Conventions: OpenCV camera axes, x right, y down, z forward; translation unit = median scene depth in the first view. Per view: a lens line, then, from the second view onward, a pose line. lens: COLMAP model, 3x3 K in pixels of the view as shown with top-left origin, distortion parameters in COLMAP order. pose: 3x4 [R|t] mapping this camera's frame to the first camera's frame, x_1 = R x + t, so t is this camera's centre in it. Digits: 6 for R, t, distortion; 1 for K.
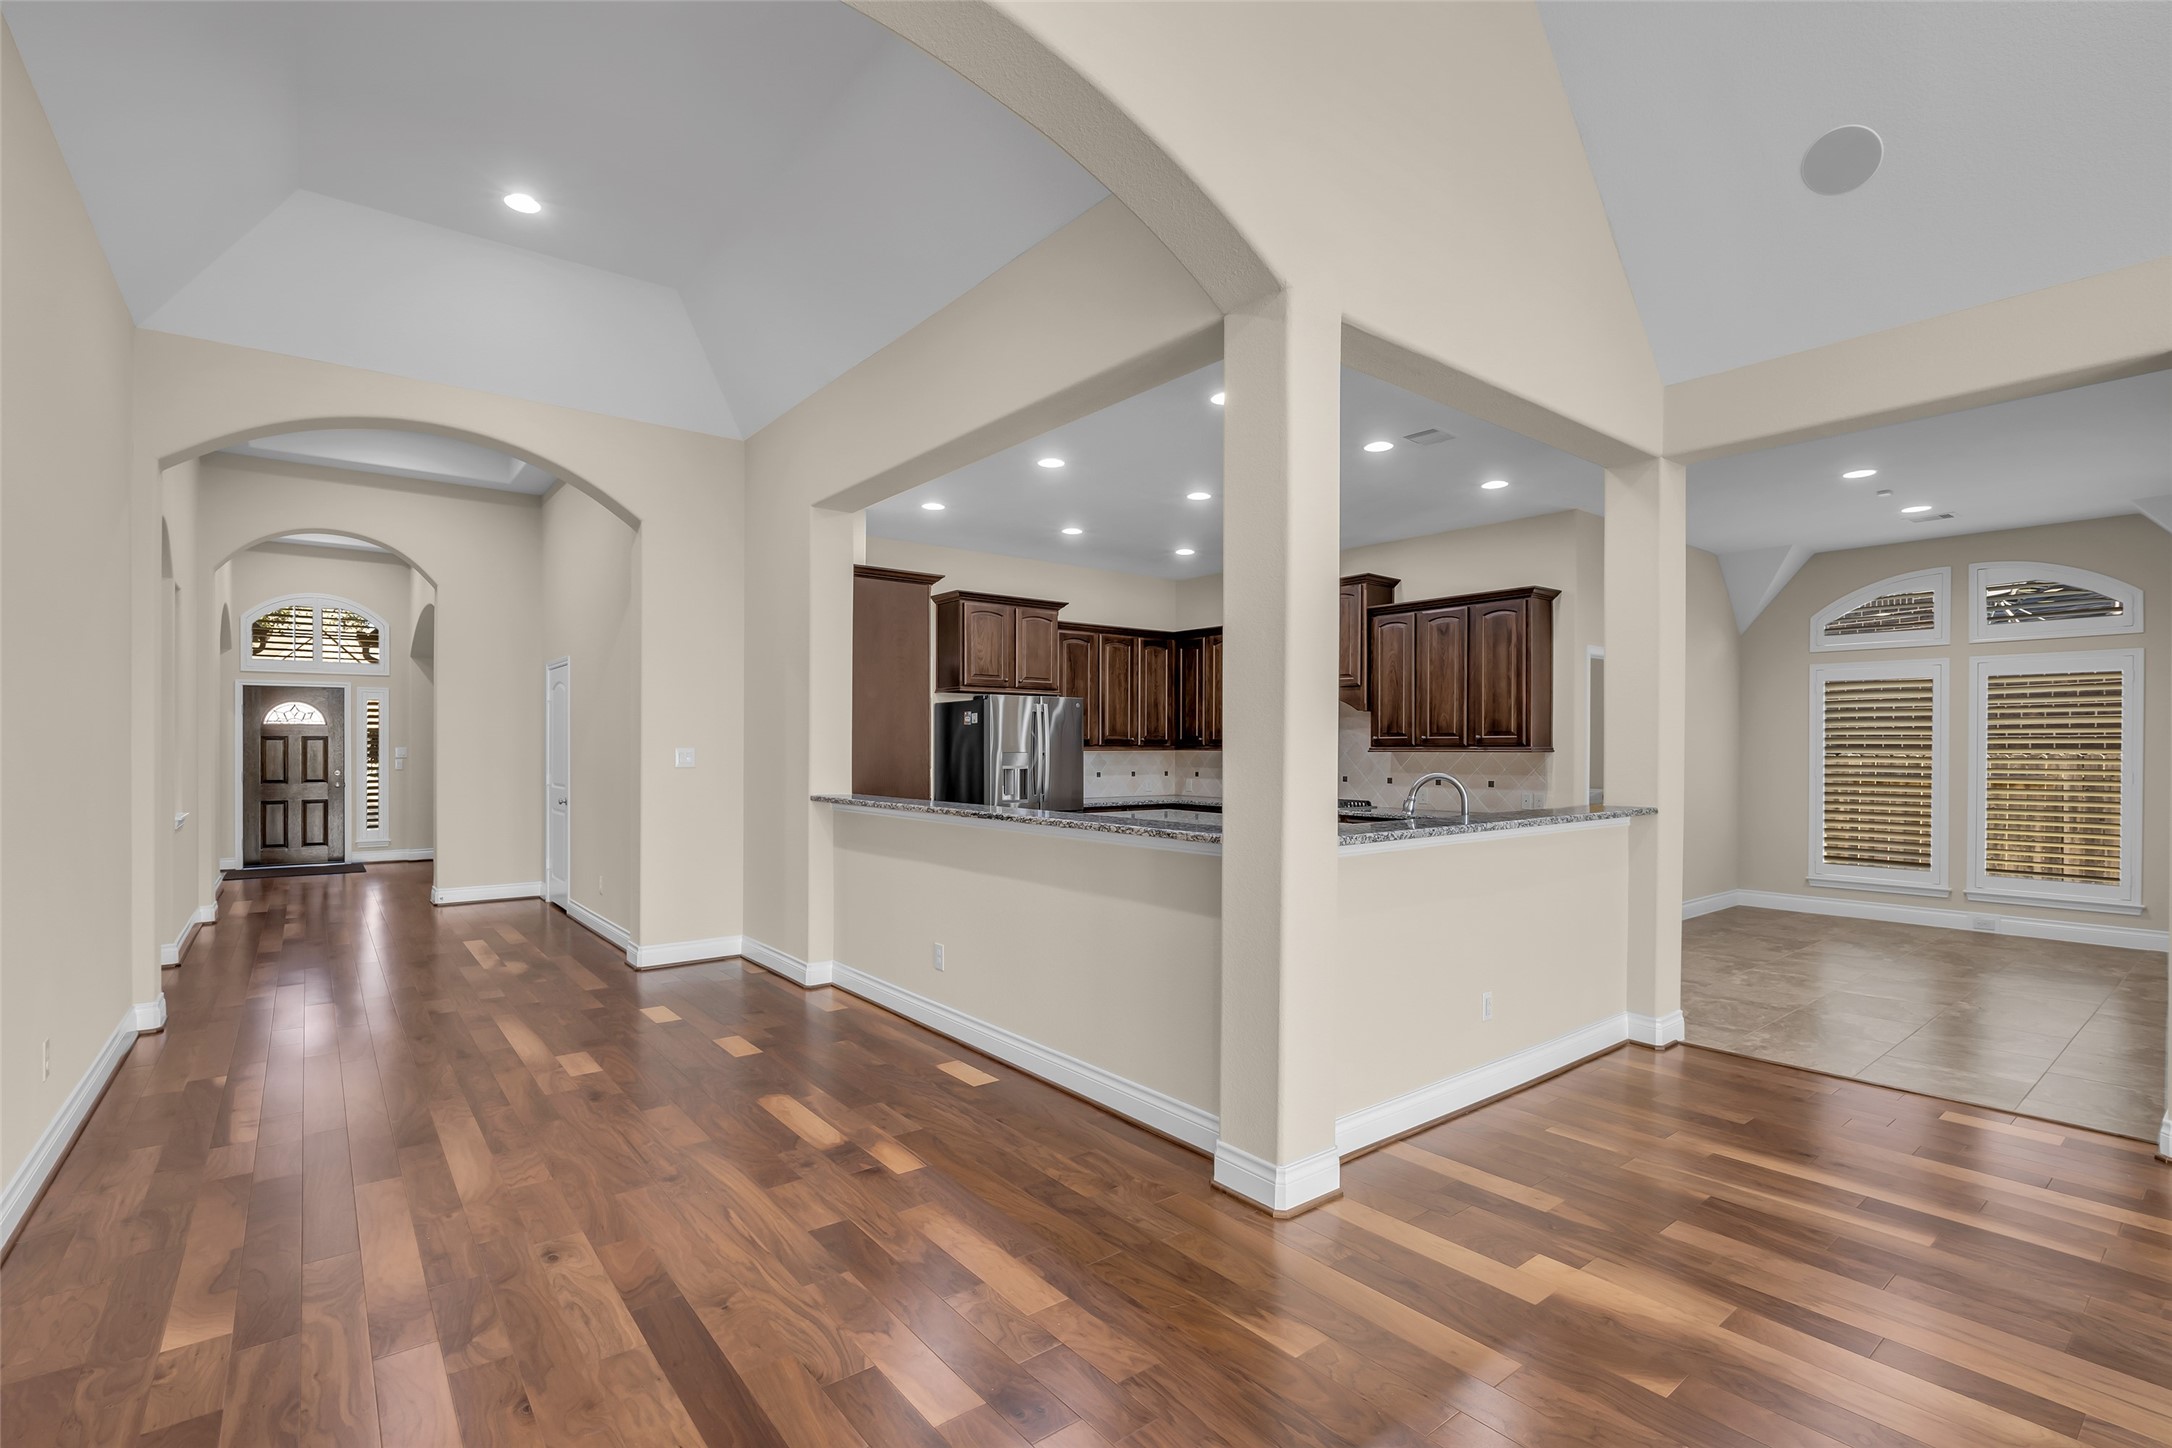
lens RADIAL K [[994.3, 0, 1075.8], [0, 994.3, 725.8], [0, 0, 1]] dist [-0.019188, 0.004836]
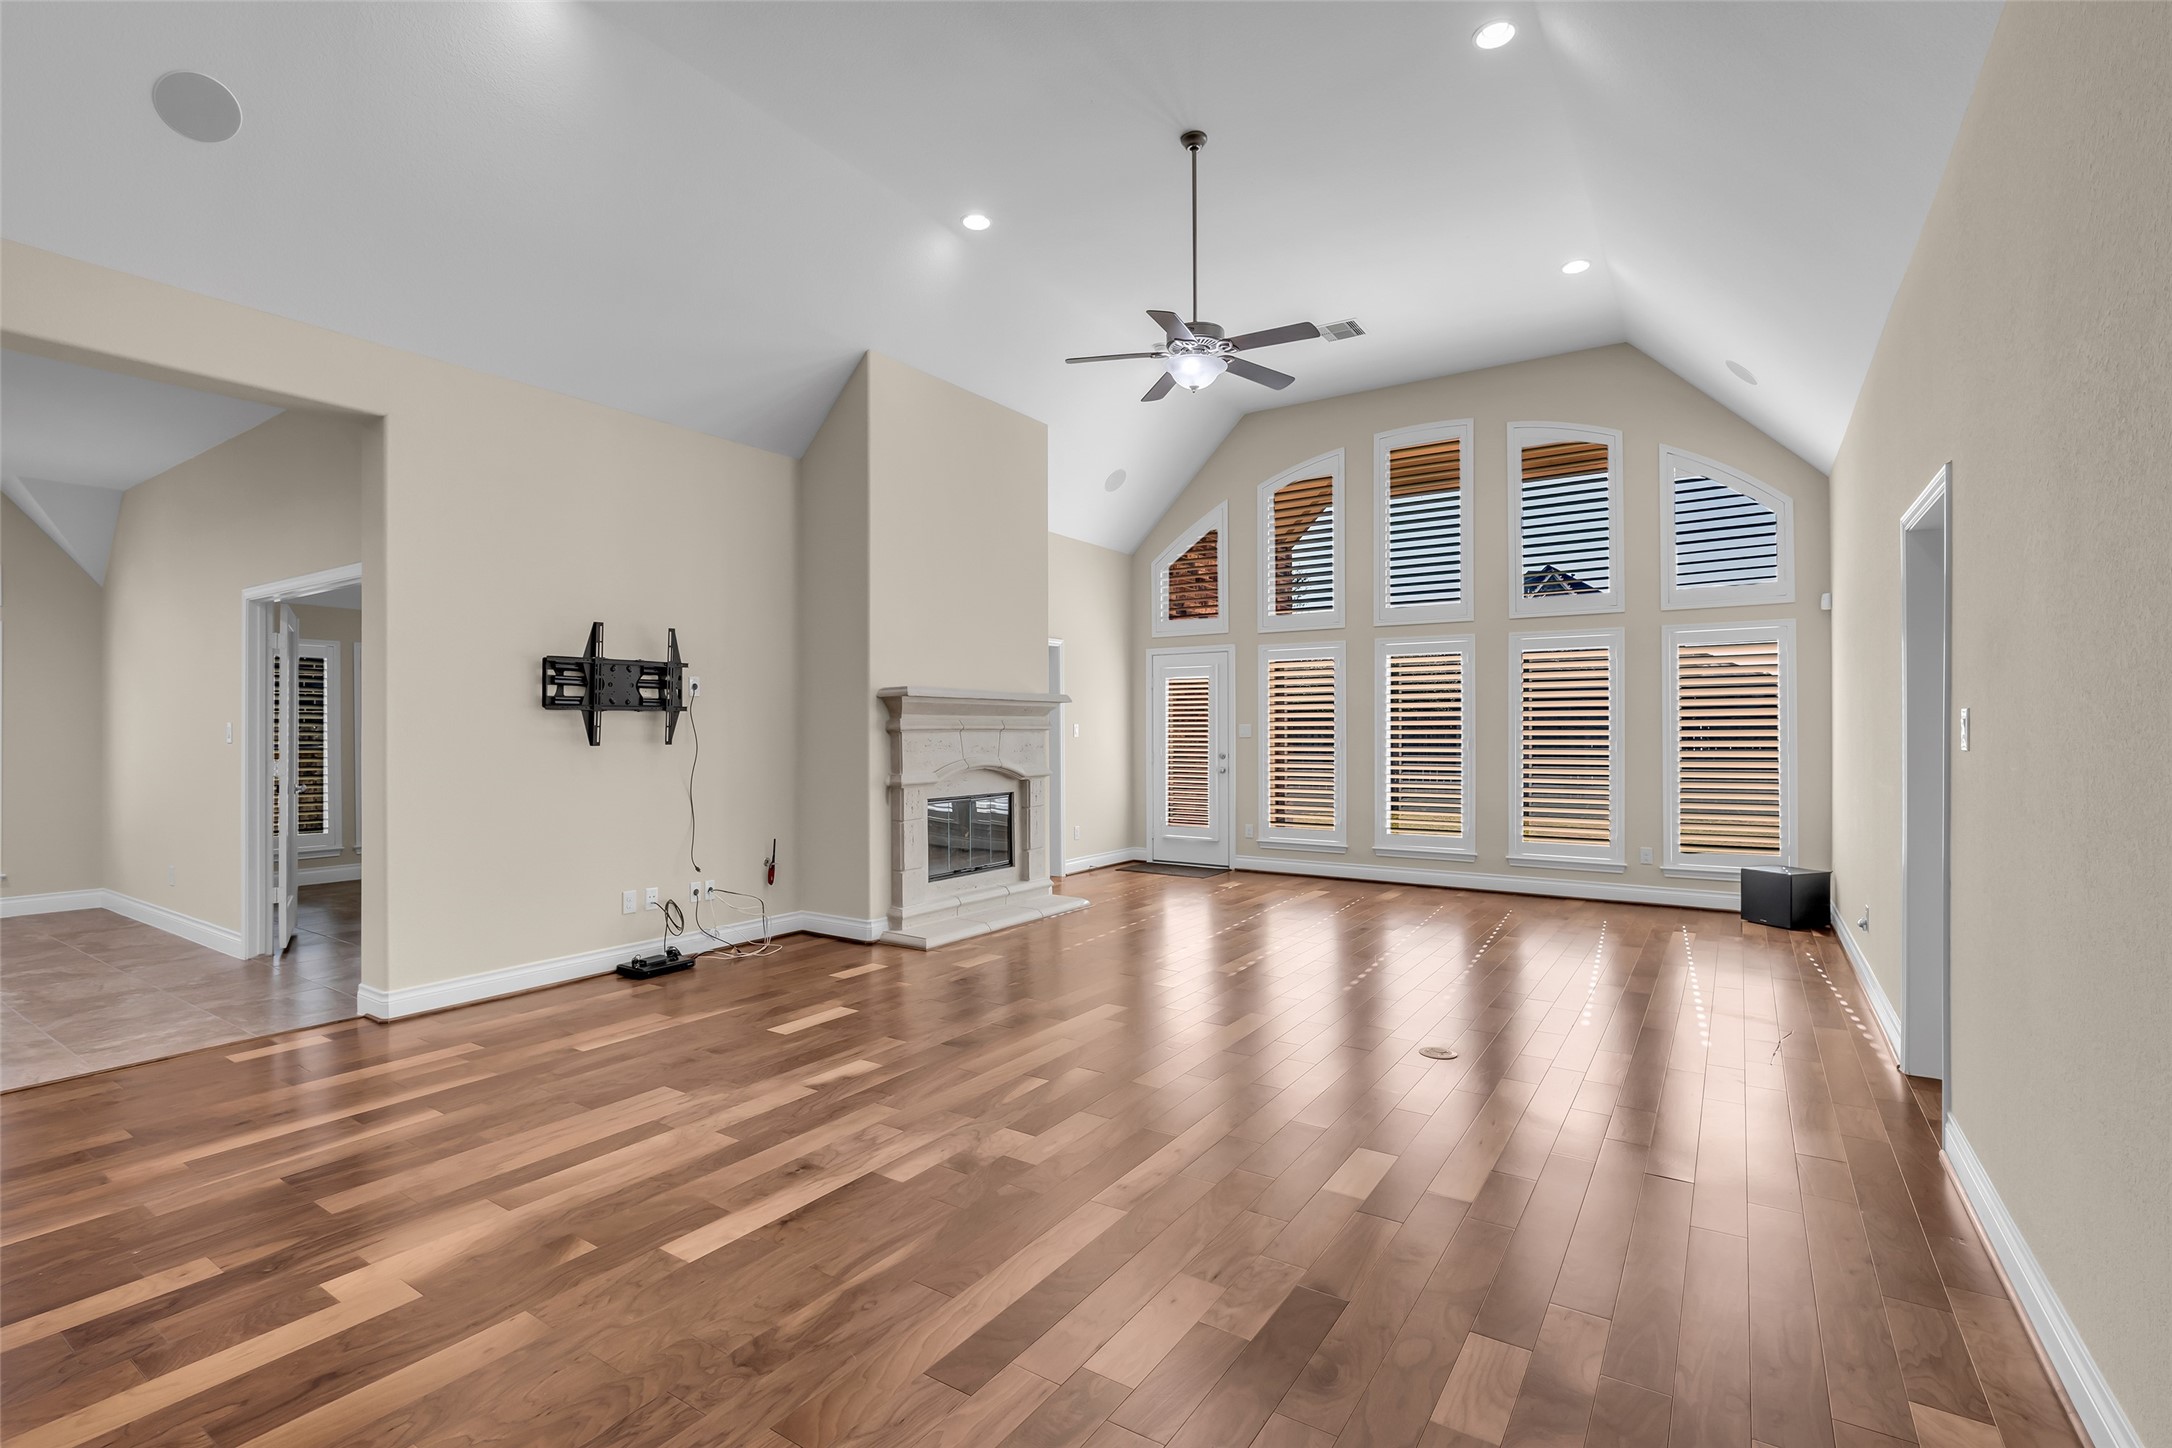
lens RADIAL K [[1011.3, 0, 1074.2], [0, 1011.3, 730.9], [0, 0, 1]] dist [-0.016330, -0.000163]
pose [[-0.310129, -0.013224, 0.950603, -0.587688], [-0.024946, 0.999672, 0.005768, 0.017641], [-0.950367, -0.021925, -0.310357, 0.652301]]
